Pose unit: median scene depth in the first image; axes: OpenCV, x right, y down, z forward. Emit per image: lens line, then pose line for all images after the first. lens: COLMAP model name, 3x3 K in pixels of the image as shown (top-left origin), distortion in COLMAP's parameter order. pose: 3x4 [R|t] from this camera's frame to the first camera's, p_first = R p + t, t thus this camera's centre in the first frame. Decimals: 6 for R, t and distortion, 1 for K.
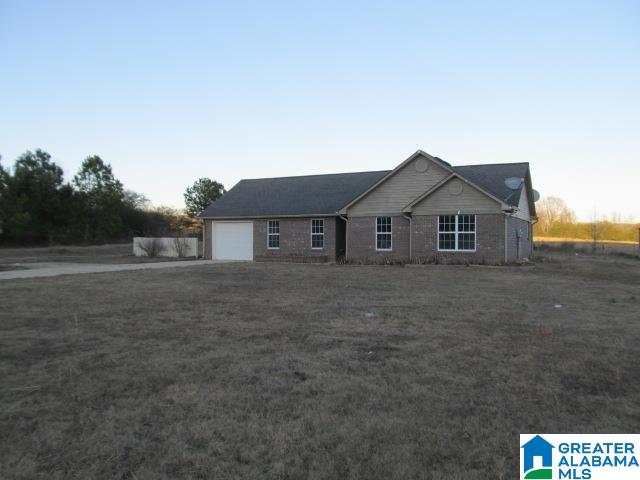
lens RADIAL K [[530.7, 0, 318.5], [0, 530.7, 237.7], [0, 0, 1]] dist [-0.070966, 0.041137]
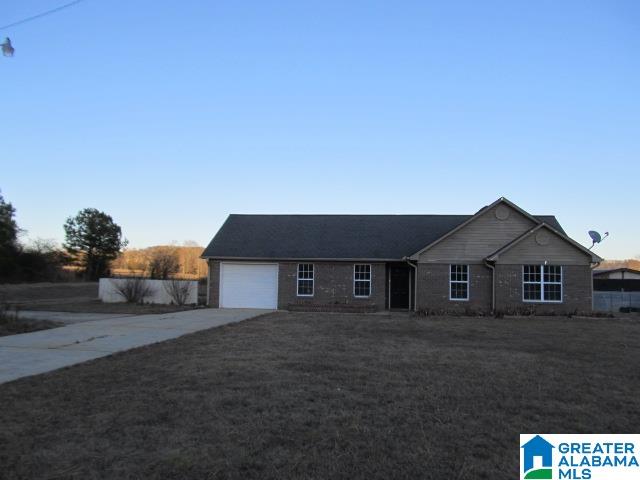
lens RADIAL K [[530.7, 0, 320.6], [0, 530.7, 238.1], [0, 0, 1]] dist [-0.070966, 0.041137]
pose [[0.930479, 0.052466, 0.362569, -0.398011], [-0.022267, 0.995961, -0.086978, 0.000918], [-0.365668, 0.072858, 0.927889, 0.189986]]
